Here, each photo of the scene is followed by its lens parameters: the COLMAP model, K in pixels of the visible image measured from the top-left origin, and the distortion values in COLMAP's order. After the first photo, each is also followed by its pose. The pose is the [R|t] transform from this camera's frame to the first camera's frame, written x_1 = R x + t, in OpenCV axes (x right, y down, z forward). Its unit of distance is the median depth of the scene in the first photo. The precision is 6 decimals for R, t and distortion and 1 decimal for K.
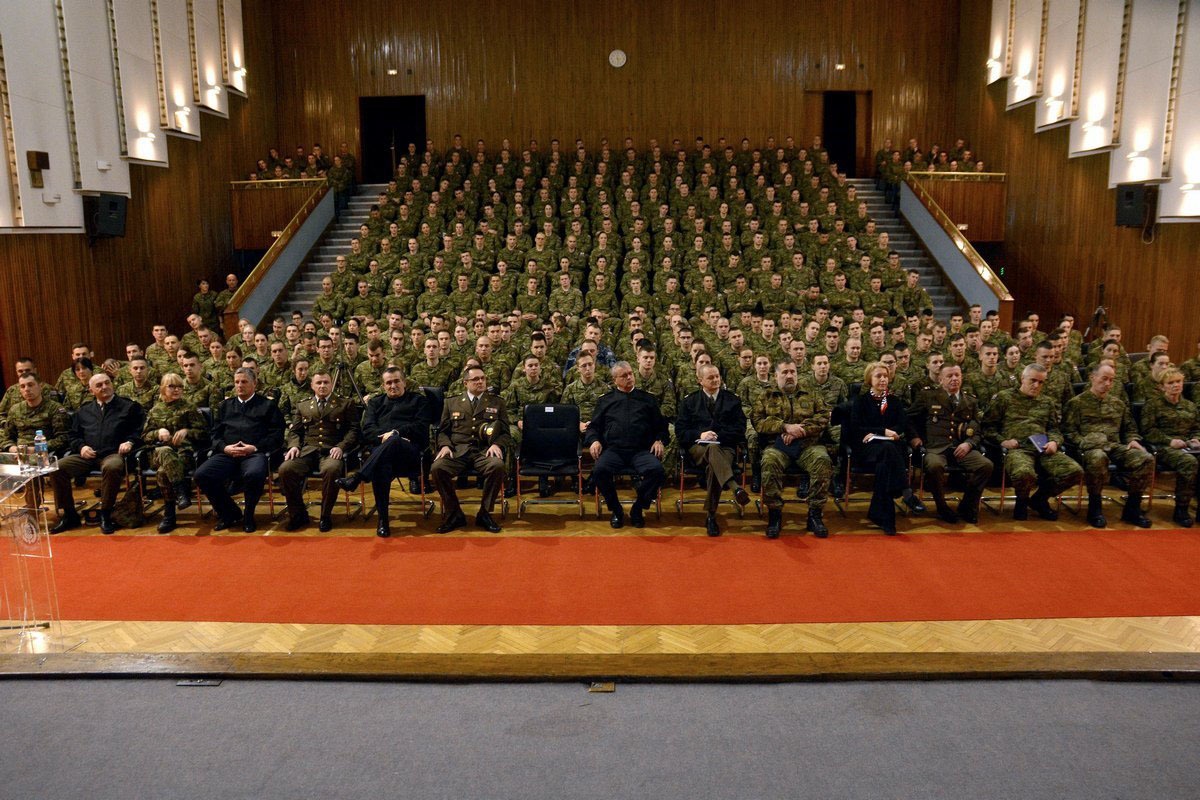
lens RADIAL K [[830.4, 0, 602.2], [0, 830.4, 399.8], [0, 0, 1]] dist [-0.075383, 0.024278]
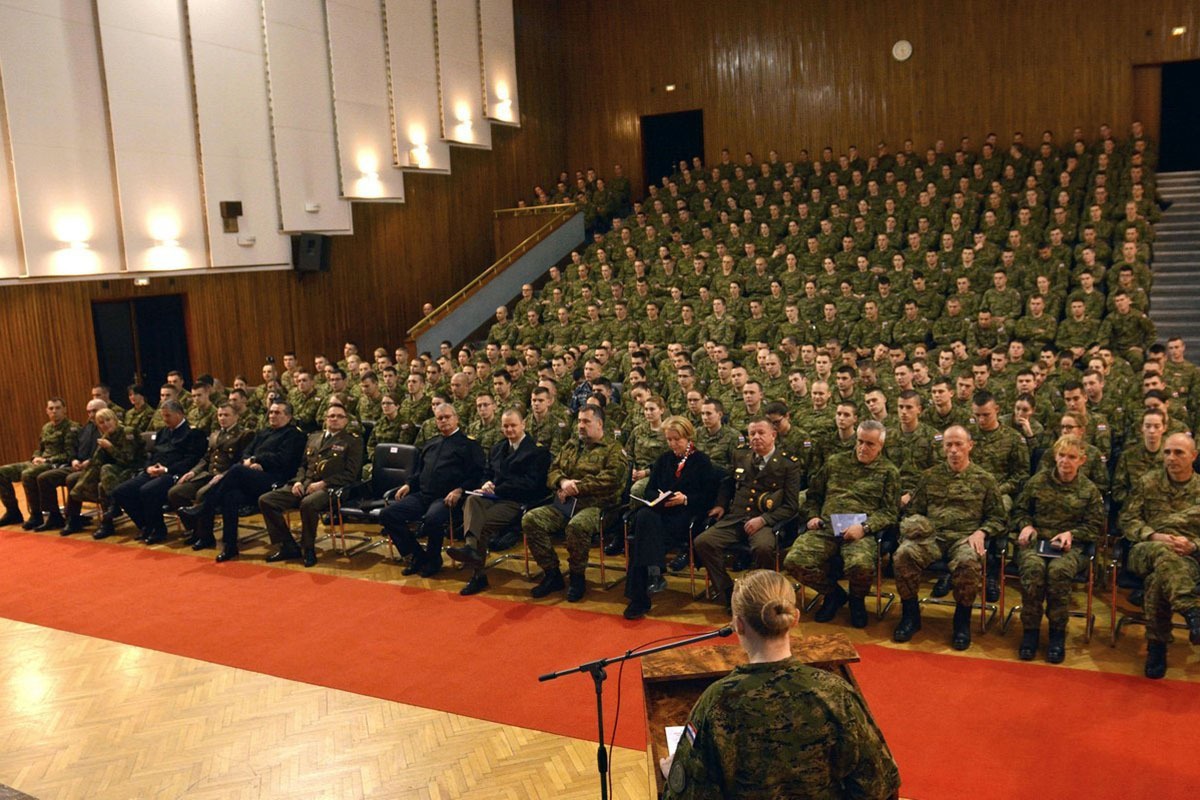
lens RADIAL K [[904.1, 0, 600.1], [0, 904.1, 400.0], [0, 0, 1]] dist [-0.073842, 0.015109]
pose [[0.917949, 0.027816, -0.395721, 0.285276], [-0.041387, 0.998810, -0.025795, -0.014709], [0.394532, 0.040056, 0.918009, 0.050698]]
